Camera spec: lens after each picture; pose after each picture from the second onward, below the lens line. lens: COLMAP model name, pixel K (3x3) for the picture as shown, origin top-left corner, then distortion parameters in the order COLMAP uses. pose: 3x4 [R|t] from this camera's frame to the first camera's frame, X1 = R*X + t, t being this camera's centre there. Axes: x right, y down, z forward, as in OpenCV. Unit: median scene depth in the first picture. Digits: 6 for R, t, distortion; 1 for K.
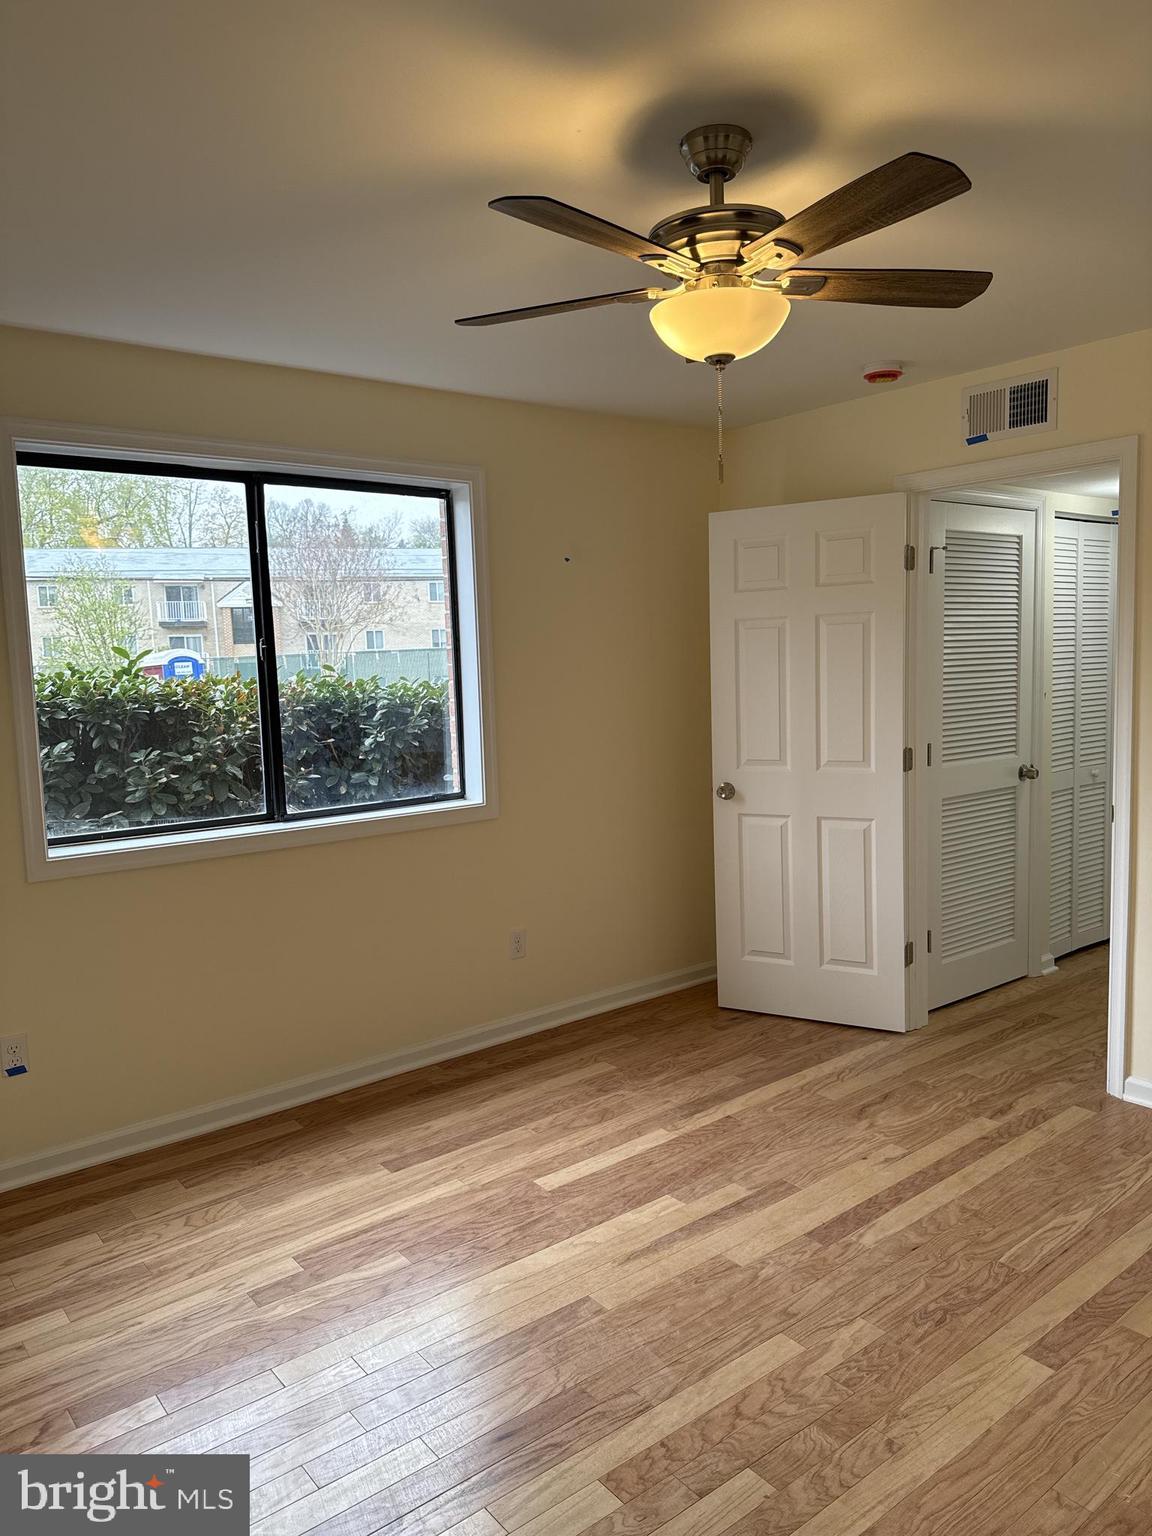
lens RADIAL K [[1082.5, 0, 582.8], [0, 1082.5, 760.7], [0, 0, 1]] dist [0.003236, -0.007392]
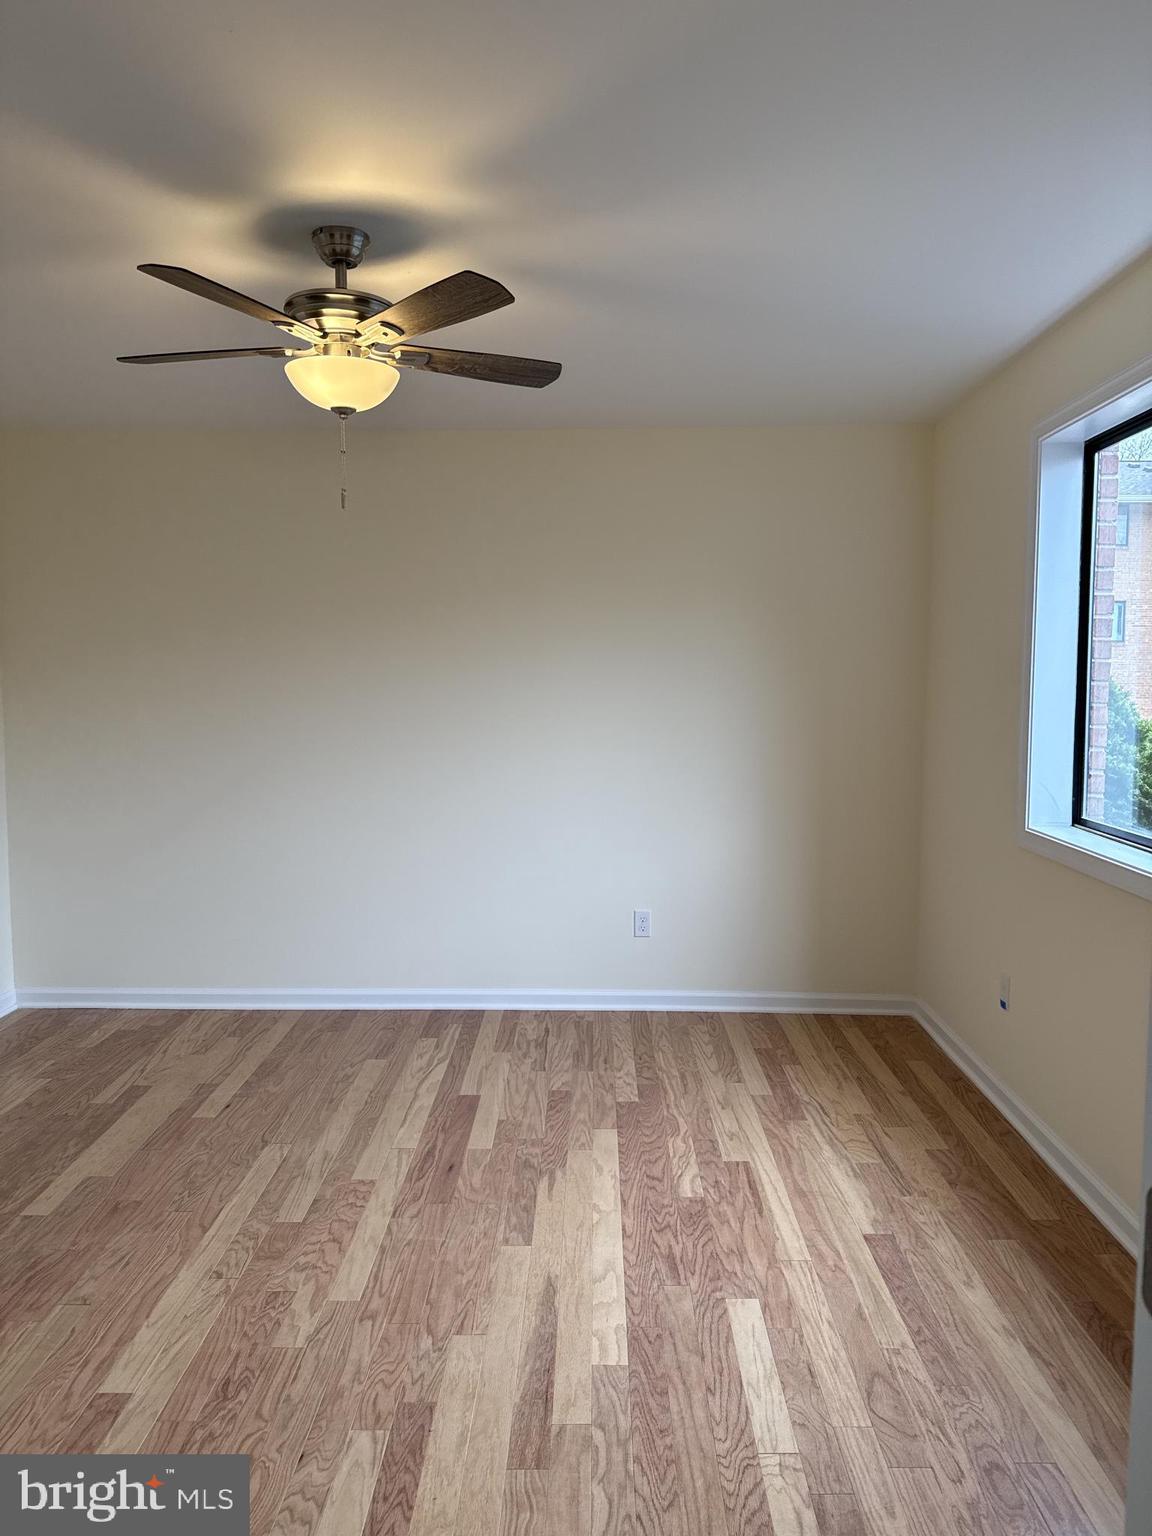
lens RADIAL K [[1082.5, 0, 582.8], [0, 1082.5, 760.7], [0, 0, 1]] dist [0.003236, -0.007392]
pose [[-0.630802, 0.091354, -0.770548, 0.668109], [-0.060396, 0.984252, 0.166133, -0.141134], [0.773590, 0.151335, -0.615350, 1.439471]]
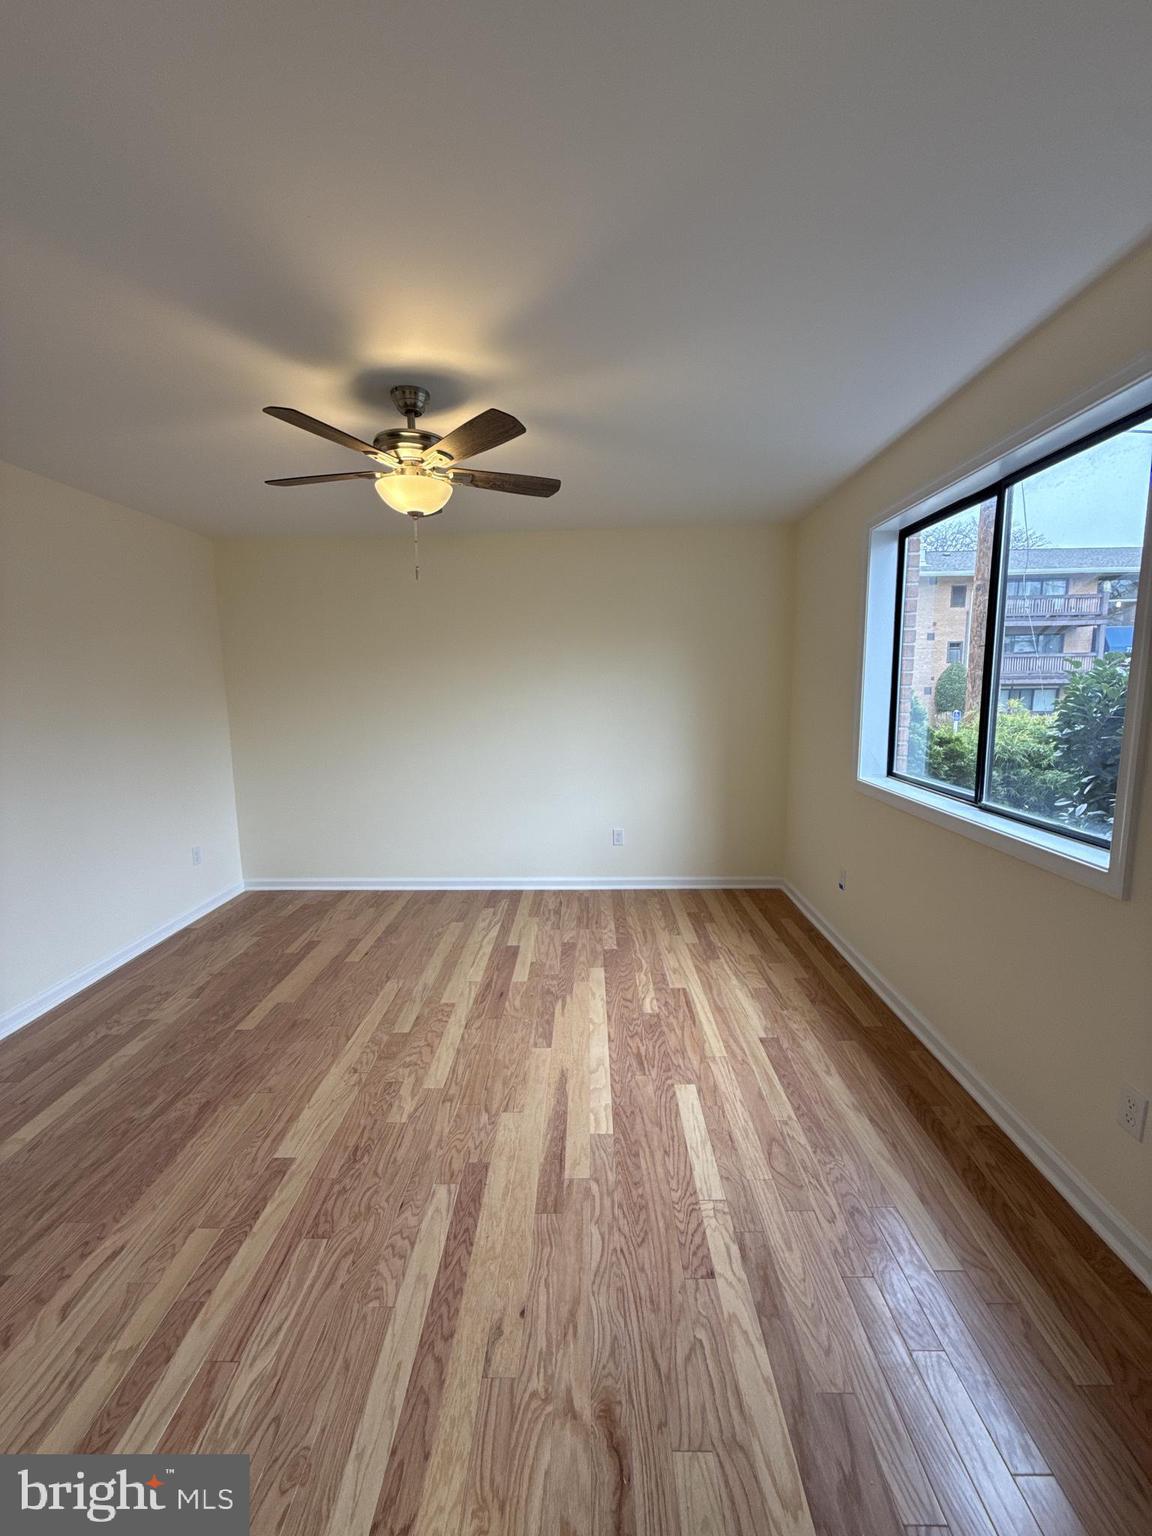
lens RADIAL K [[609.1, 0, 576.6], [0, 609.1, 765.9], [0, 0, 1]] dist [0.000658, 0.000249]
pose [[-0.635697, 0.145482, -0.758106, 0.570685], [-0.044025, 0.973649, 0.223761, -0.138946], [0.770682, 0.175620, -0.612541, 1.365379]]
